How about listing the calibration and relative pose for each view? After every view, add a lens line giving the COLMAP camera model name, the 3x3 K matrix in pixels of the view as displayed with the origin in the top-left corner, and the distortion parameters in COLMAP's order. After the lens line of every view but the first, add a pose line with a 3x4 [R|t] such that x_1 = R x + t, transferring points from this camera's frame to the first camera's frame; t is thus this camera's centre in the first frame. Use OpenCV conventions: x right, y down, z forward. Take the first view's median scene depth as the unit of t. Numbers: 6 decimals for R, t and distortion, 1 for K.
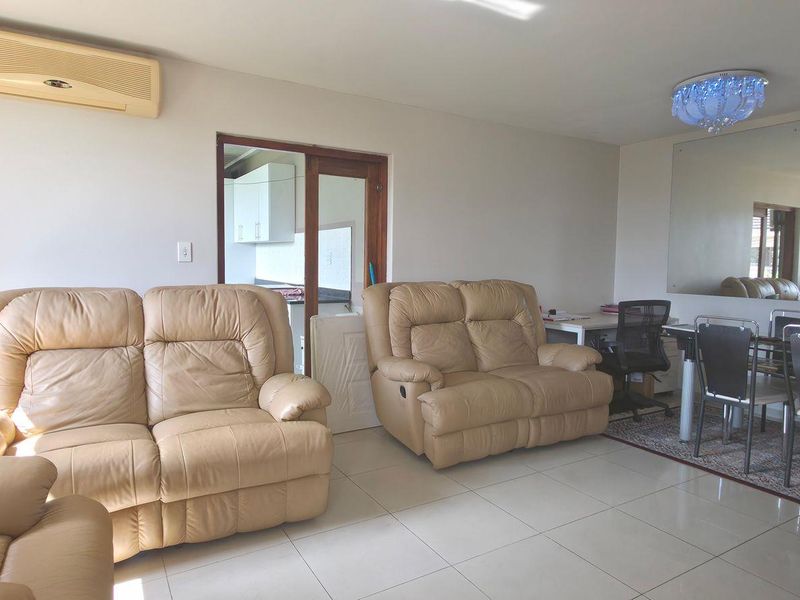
lens RADIAL K [[517.6, 0, 396.3], [0, 517.6, 294.5], [0, 0, 1]] dist [0.002043, -0.002766]
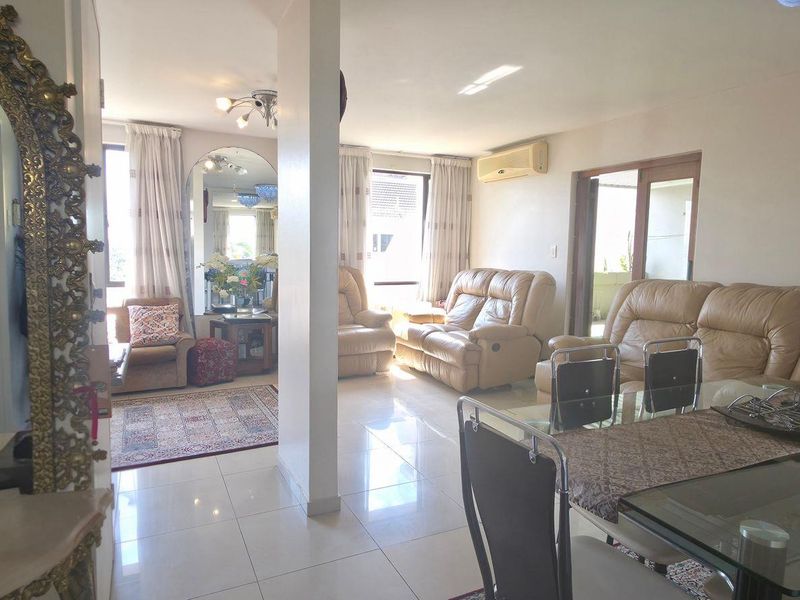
lens RADIAL K [[517.6, 0, 396.3], [0, 517.6, 294.5], [0, 0, 1]] dist [0.002043, -0.002766]
pose [[-0.083580, 0.066661, -0.994269, 1.225434], [-0.094162, 0.992767, 0.074476, -0.022839], [0.992042, 0.099847, -0.076699, 0.639544]]
